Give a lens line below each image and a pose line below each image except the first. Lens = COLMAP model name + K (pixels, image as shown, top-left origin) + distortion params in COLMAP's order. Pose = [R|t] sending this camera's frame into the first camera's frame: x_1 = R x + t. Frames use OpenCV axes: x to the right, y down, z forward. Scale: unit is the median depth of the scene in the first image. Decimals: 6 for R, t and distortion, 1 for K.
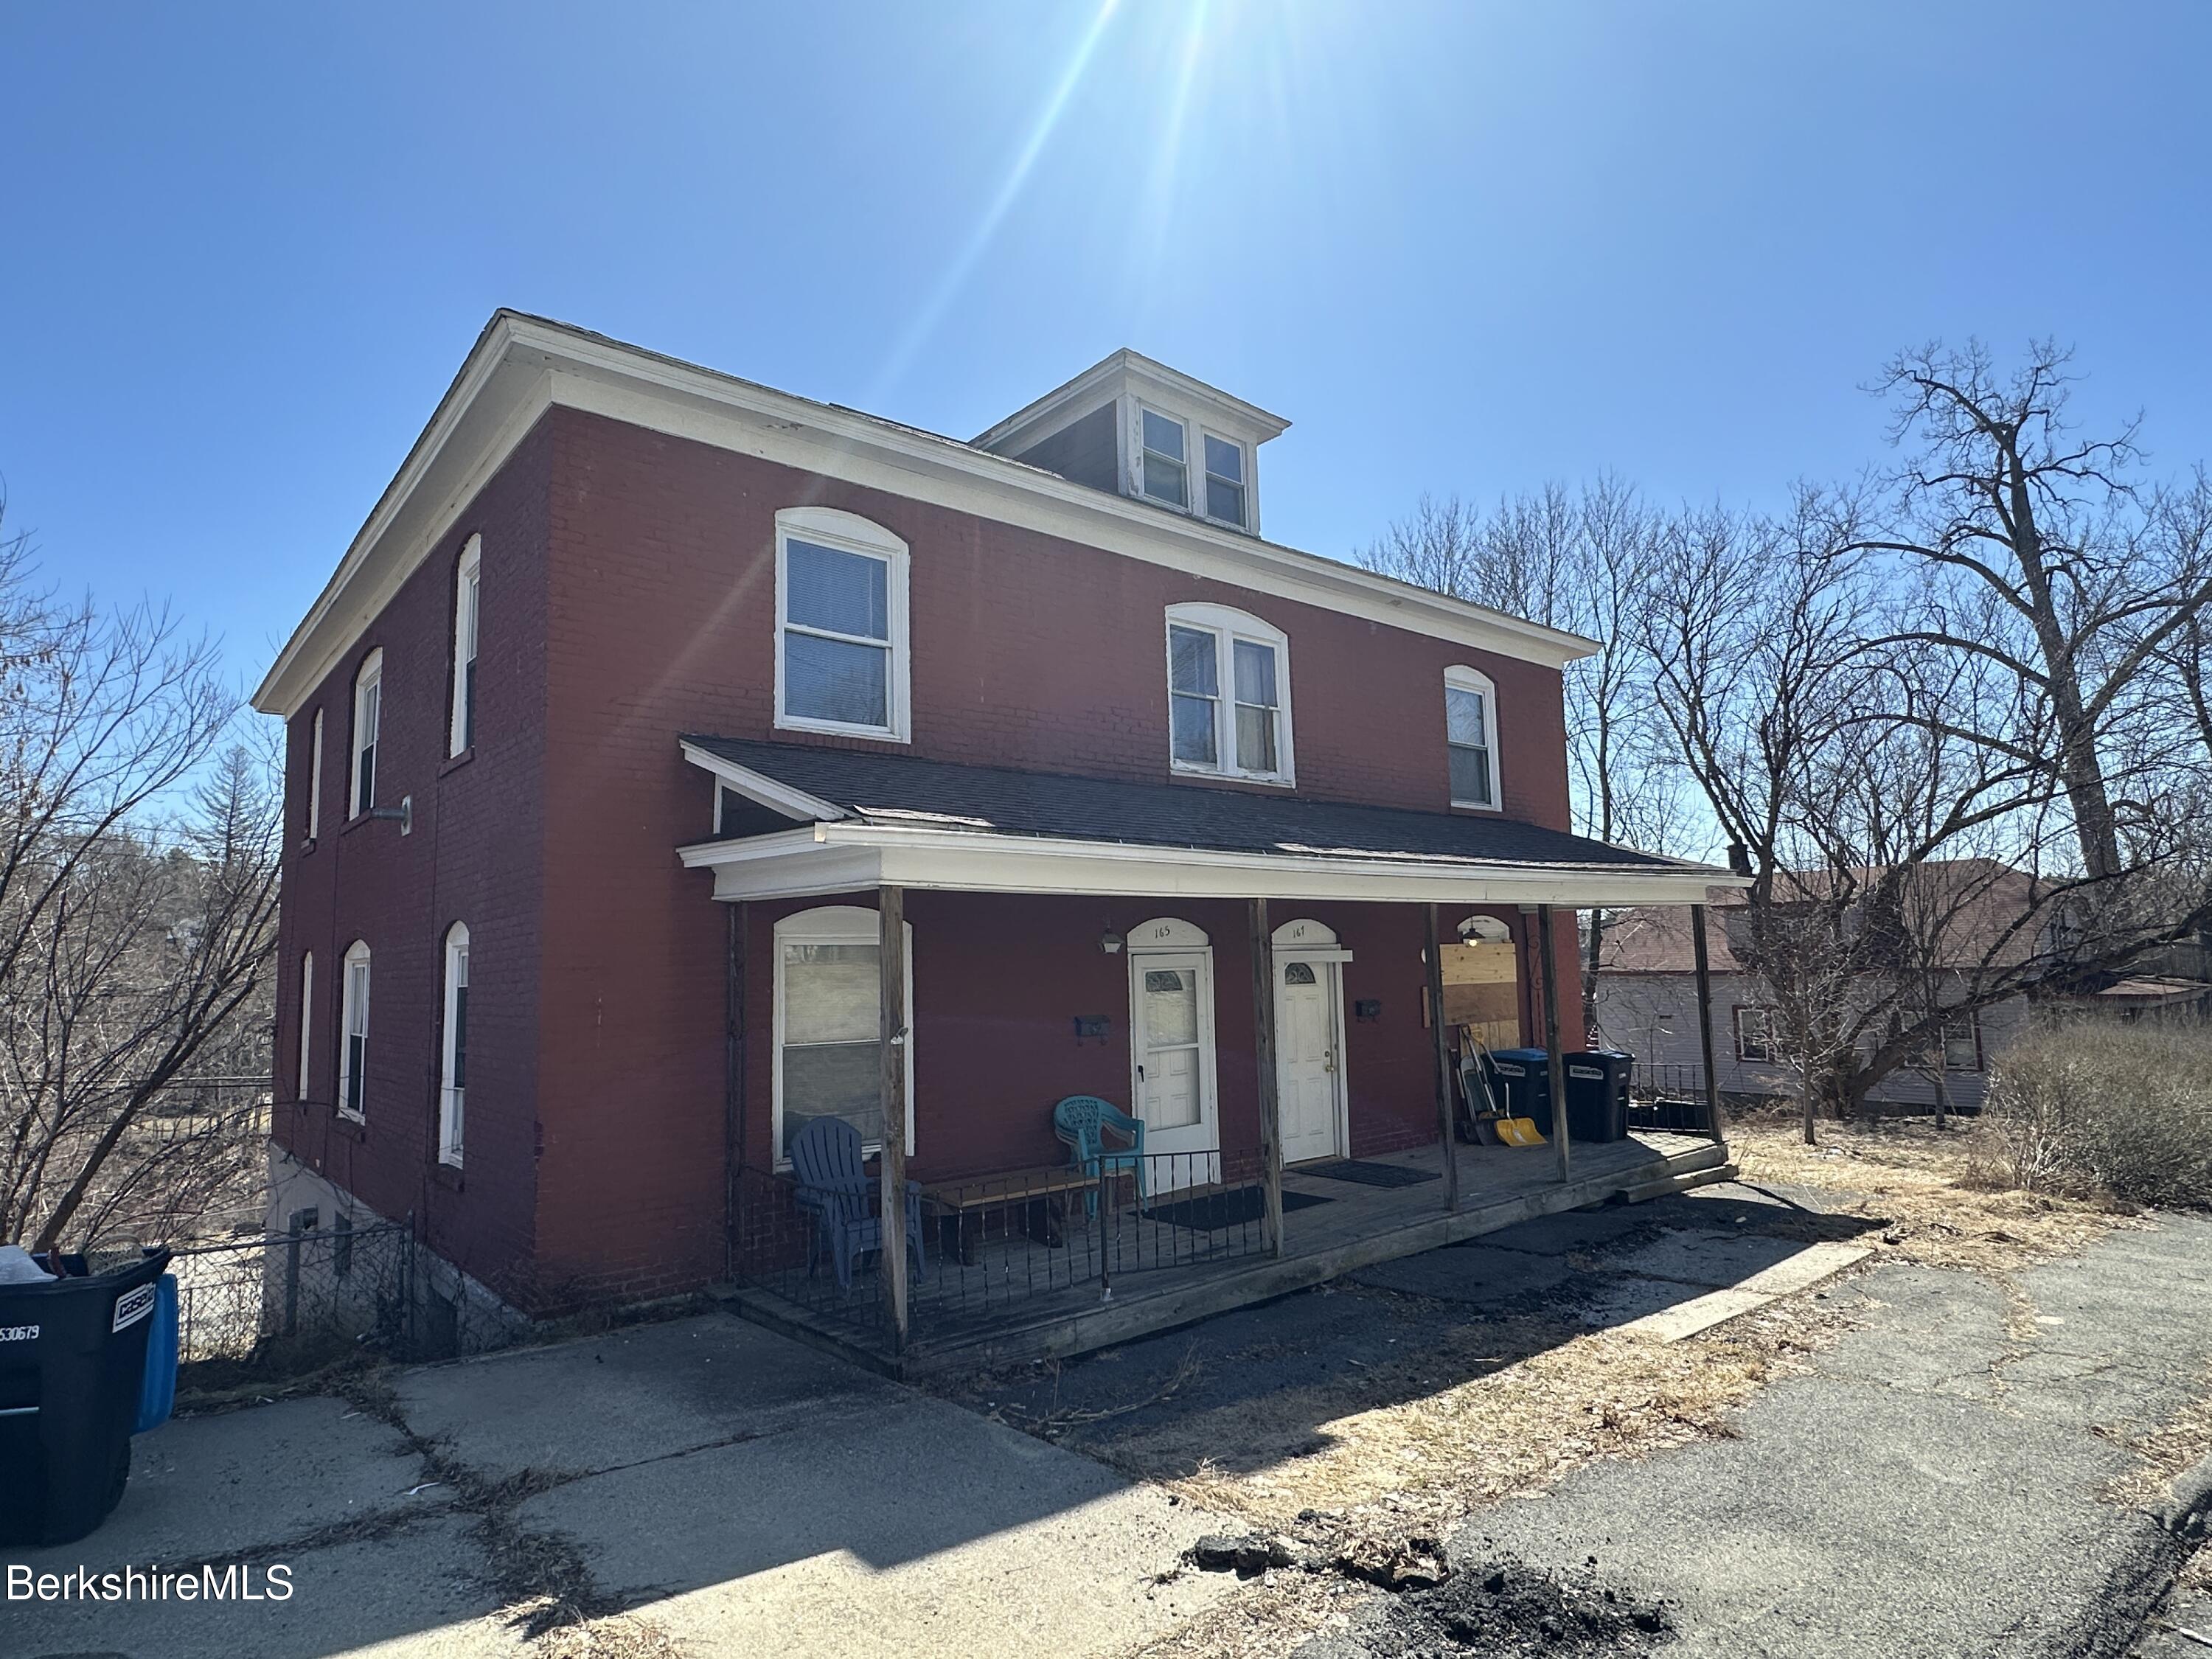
lens RADIAL K [[1218.3, 0, 1088.9], [0, 1218.3, 830.4], [0, 0, 1]] dist [-0.000676, -0.000964]
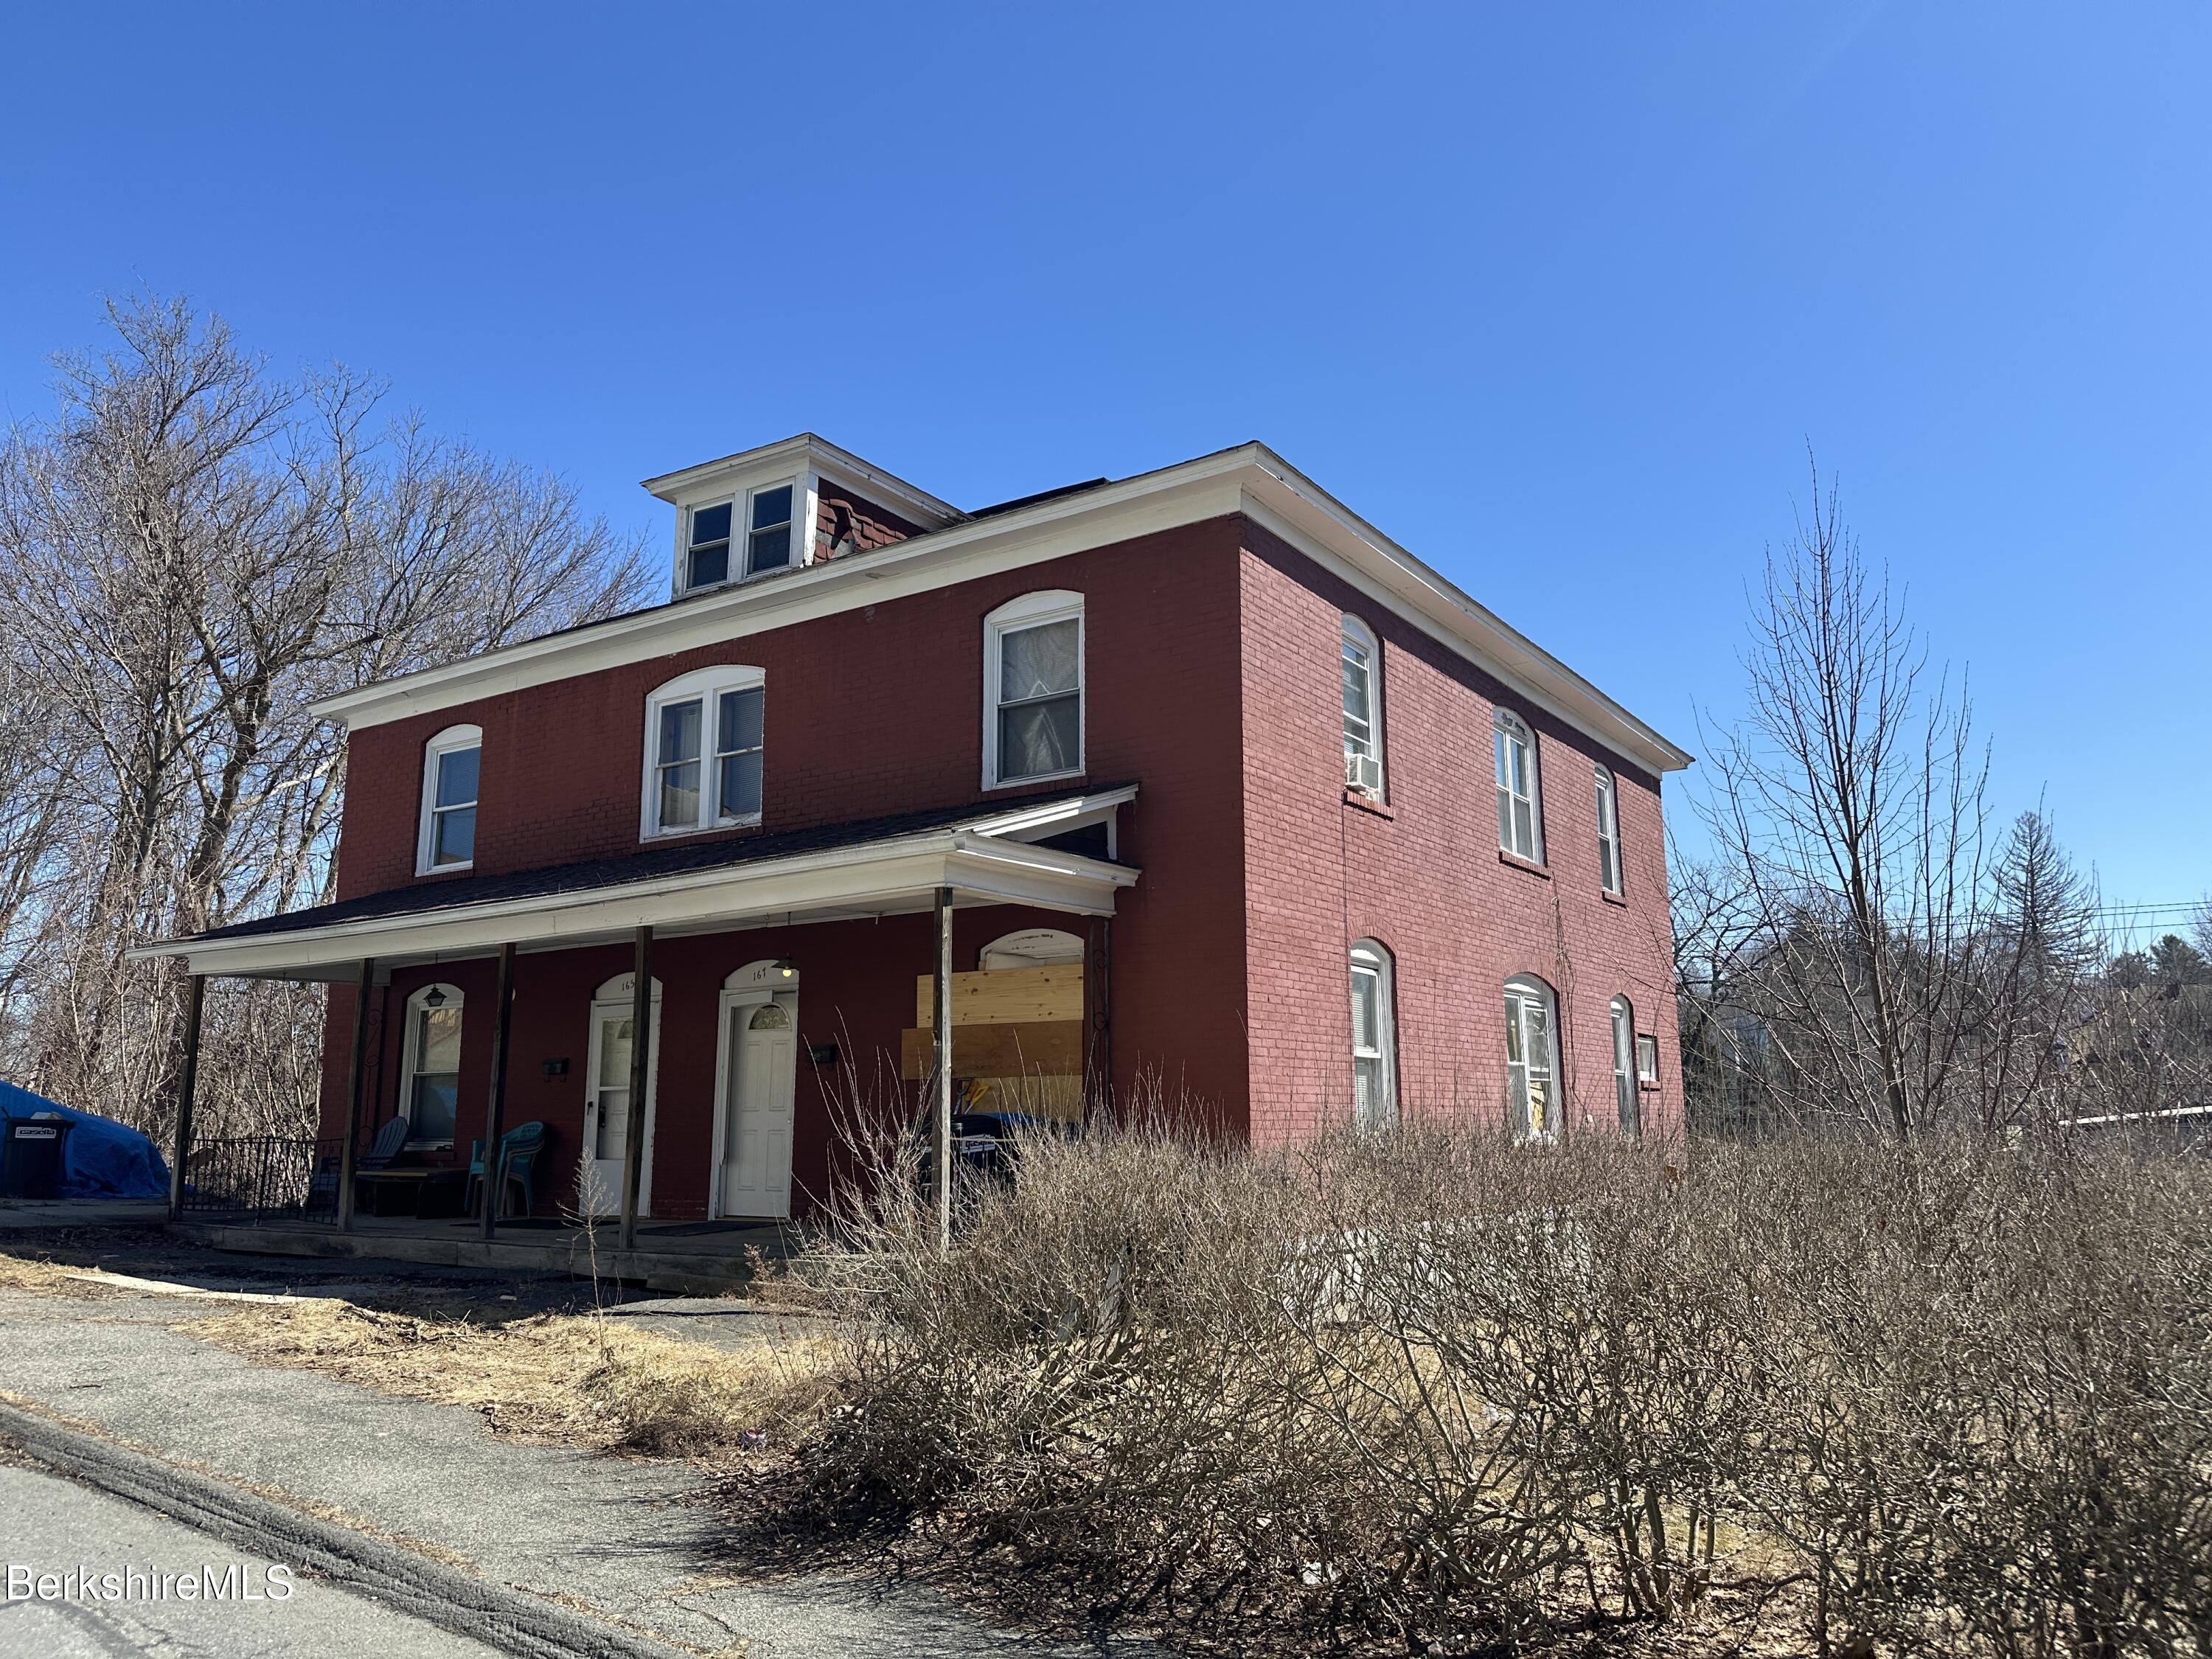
lens RADIAL K [[1550.1, 0, 1109.6], [0, 1550.1, 818.0], [0, 0, 1]] dist [0.049381, -0.010184]
pose [[0.285742, -0.160401, -0.944787, 1.273955], [0.106068, 0.985129, -0.135171, 0.140493], [0.952419, -0.061588, 0.298506, 0.810265]]
